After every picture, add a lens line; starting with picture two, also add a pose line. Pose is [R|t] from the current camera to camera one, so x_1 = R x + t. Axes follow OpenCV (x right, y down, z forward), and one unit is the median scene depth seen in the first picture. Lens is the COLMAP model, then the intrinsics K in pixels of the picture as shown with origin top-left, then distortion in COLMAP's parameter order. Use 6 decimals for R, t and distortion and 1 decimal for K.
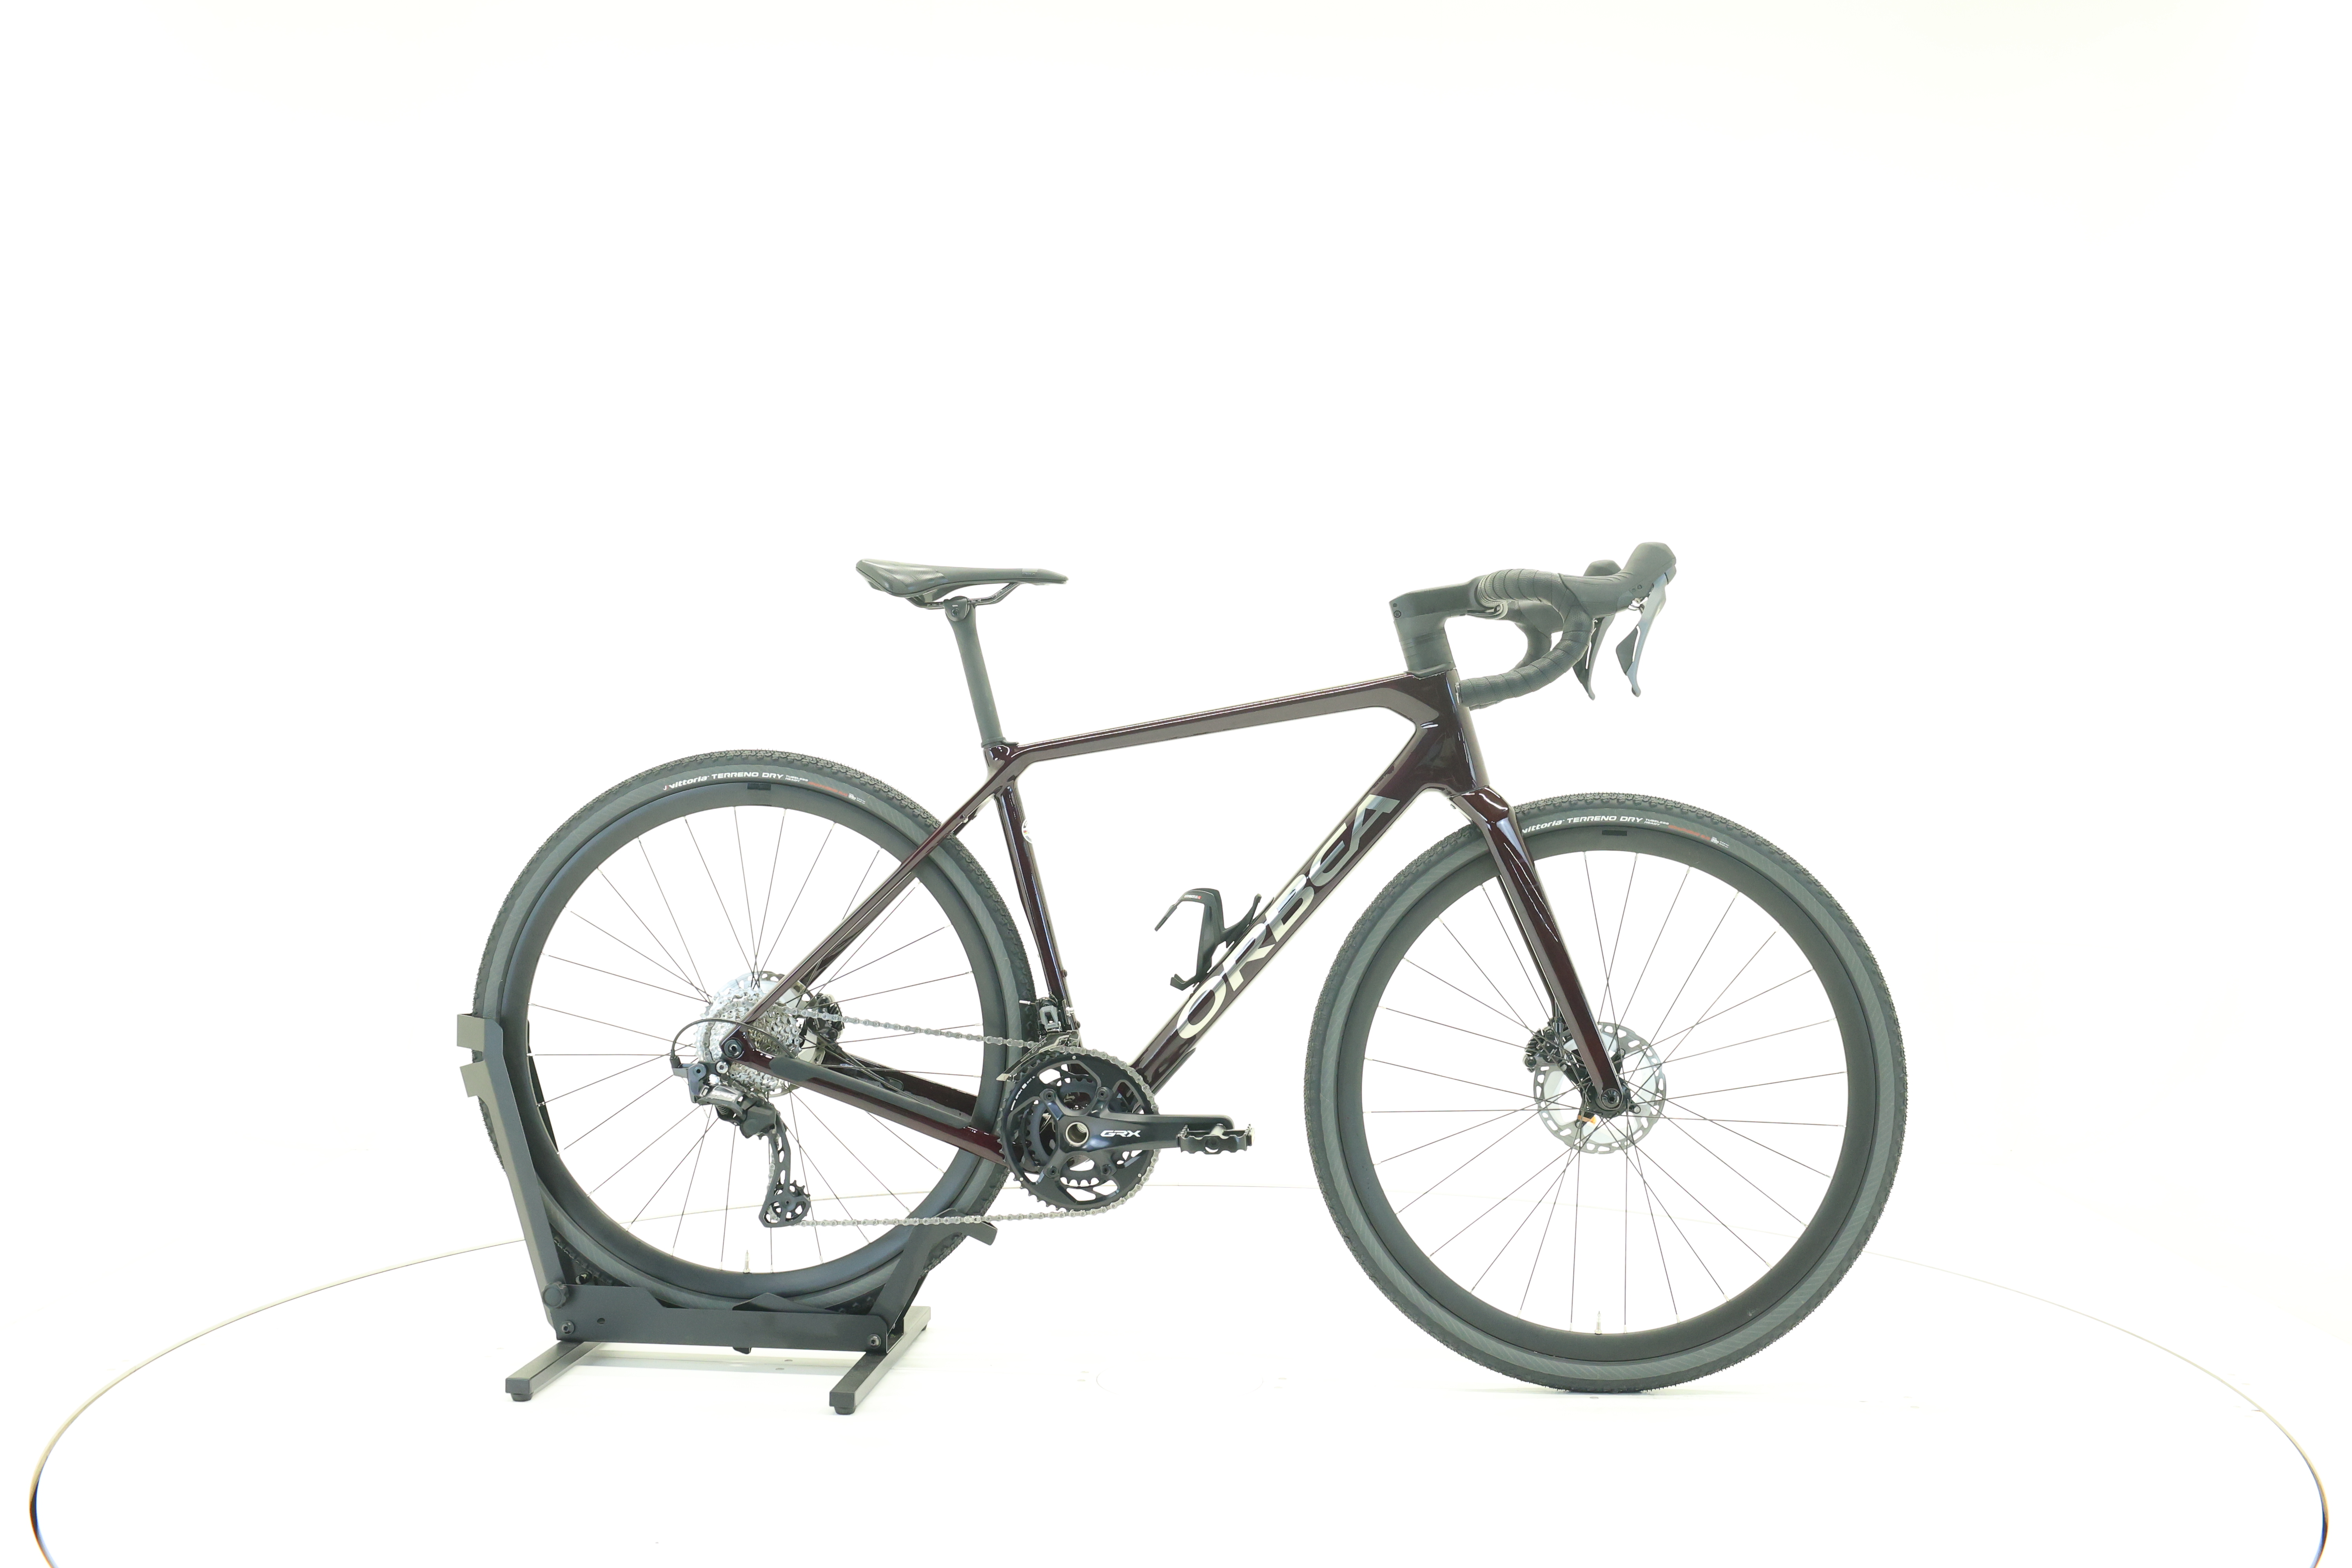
lens RADIAL K [[2558.8, 0, 1172.7], [0, 2558.8, 791.9], [0, 0, 1]] dist [0.004354, 0.000000]
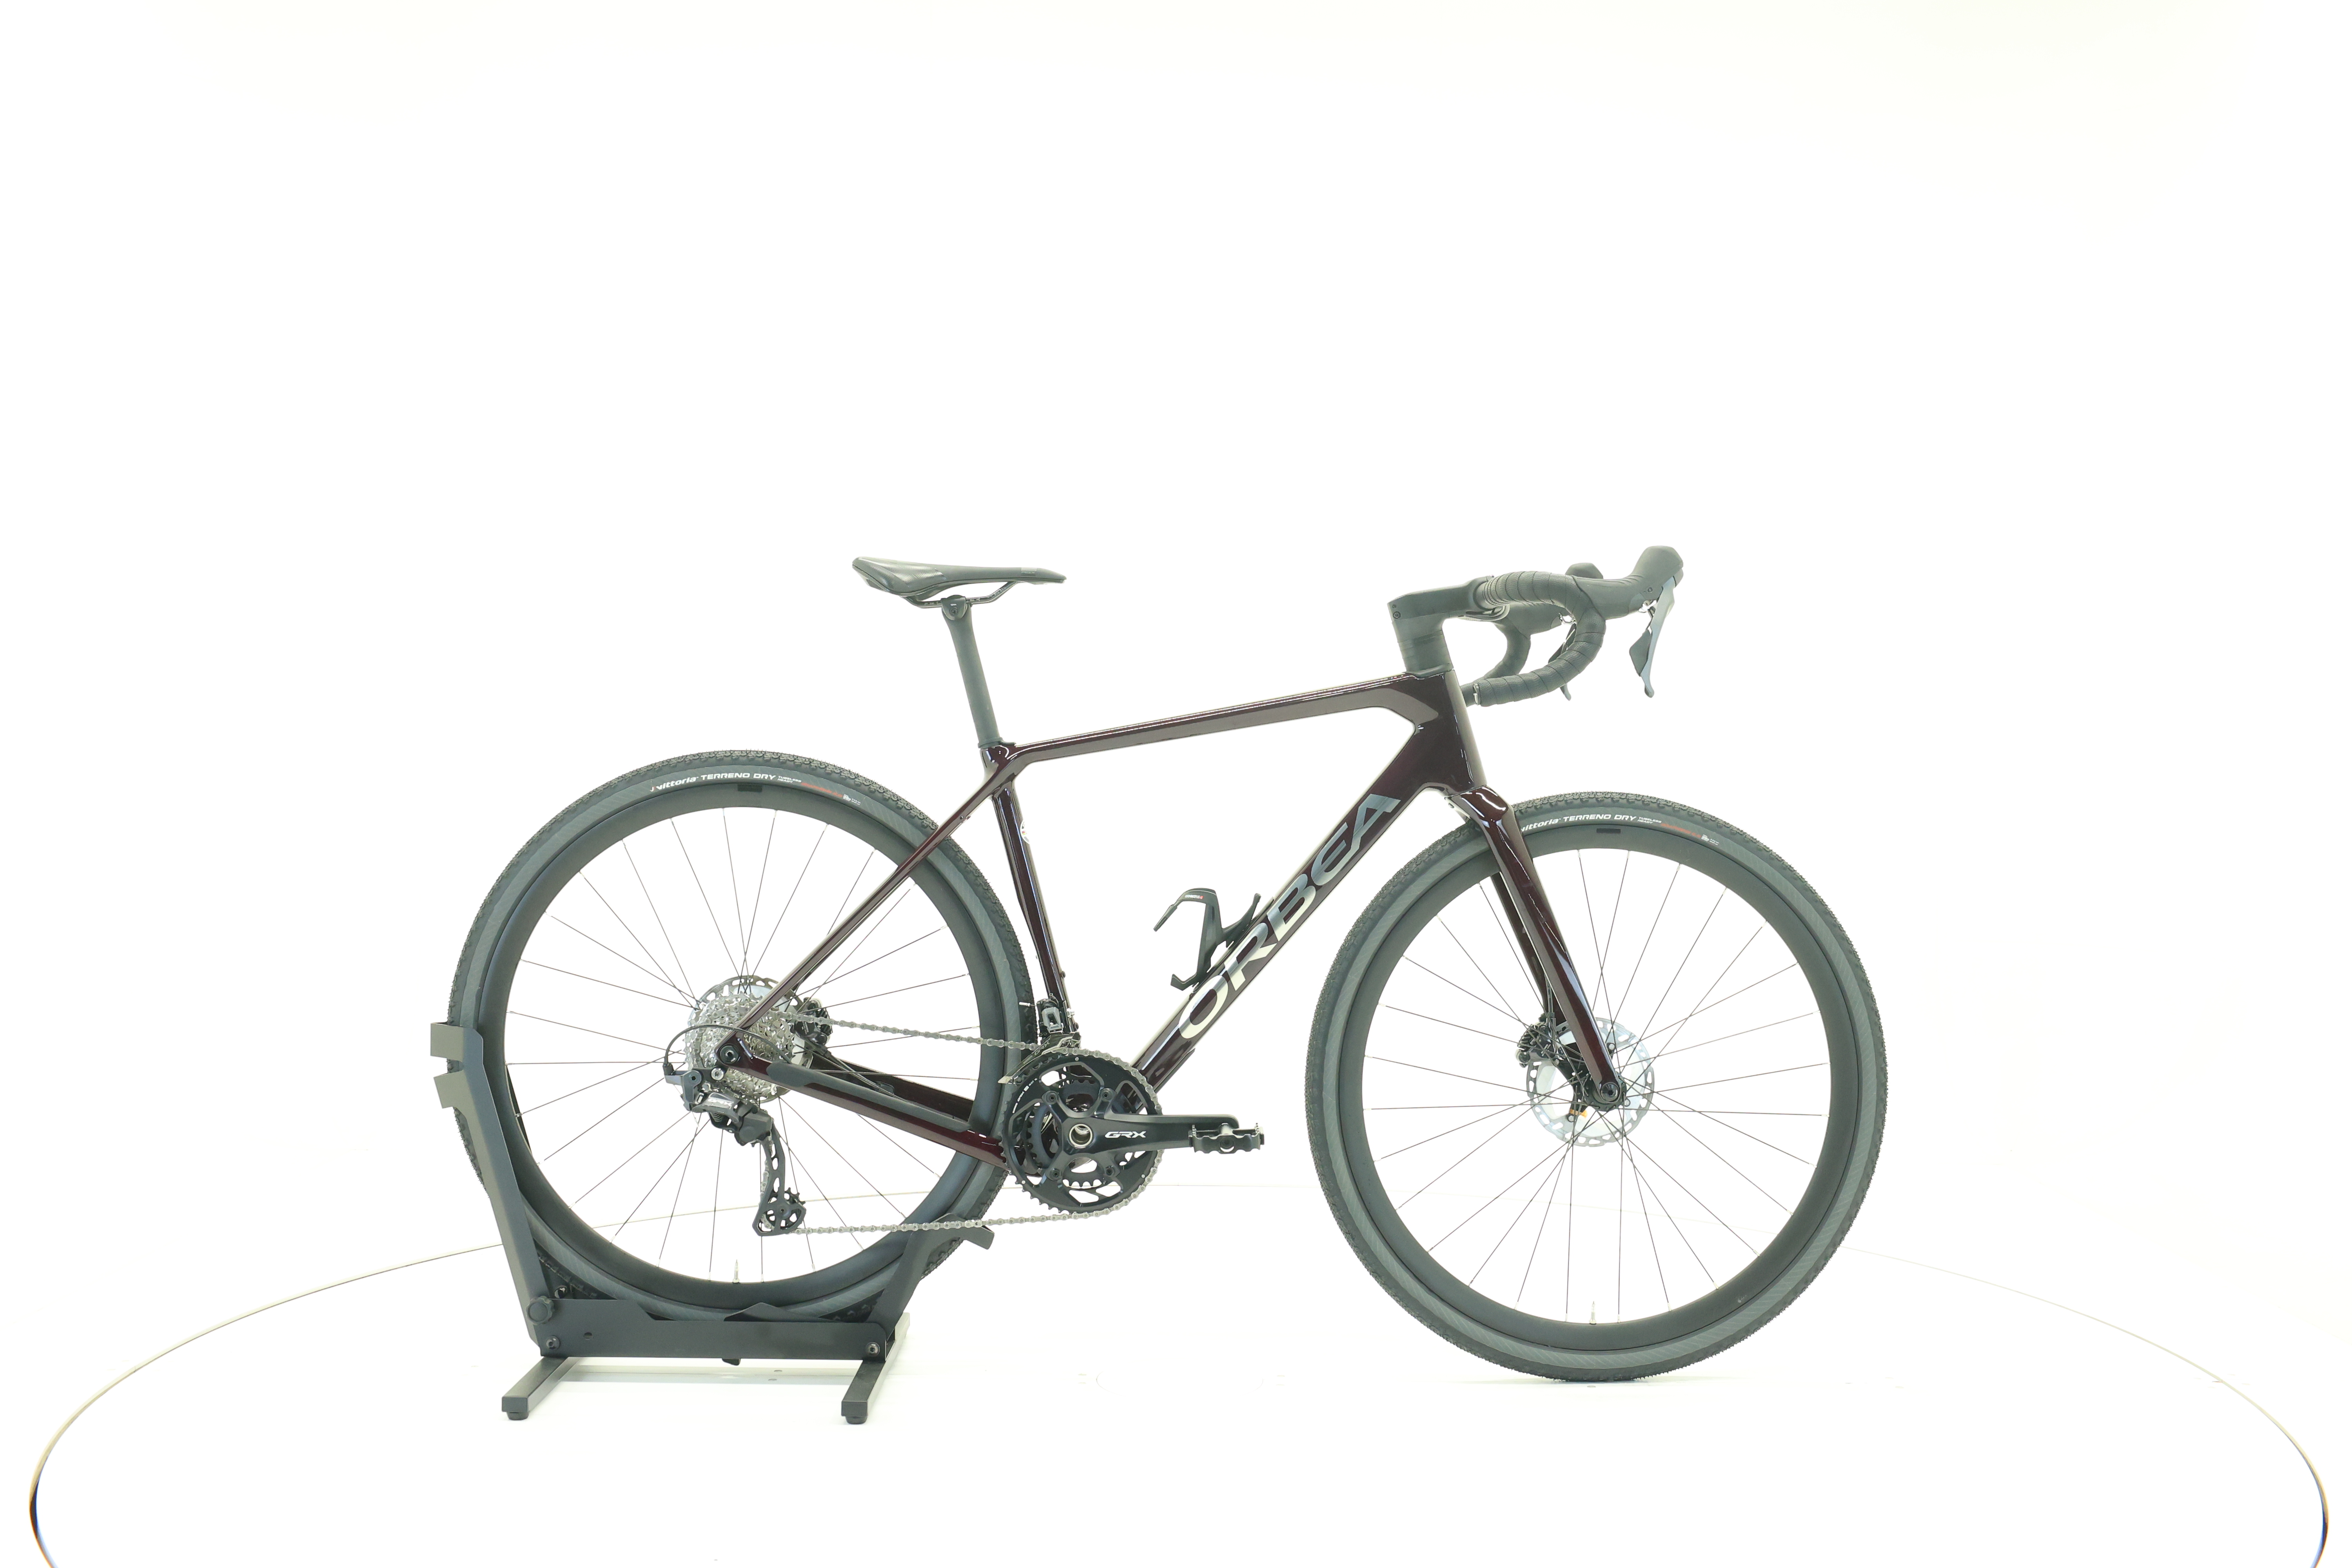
lens RADIAL K [[2558.8, 0, 1177.3], [0, 2558.8, 787.9], [0, 0, 1]] dist [0.004354, 0.000000]
pose [[0.994545, -0.002463, 0.104284, -0.102414], [0.002737, 0.999993, -0.002482, 0.000882], [-0.104277, 0.002753, 0.994544, 0.005239]]
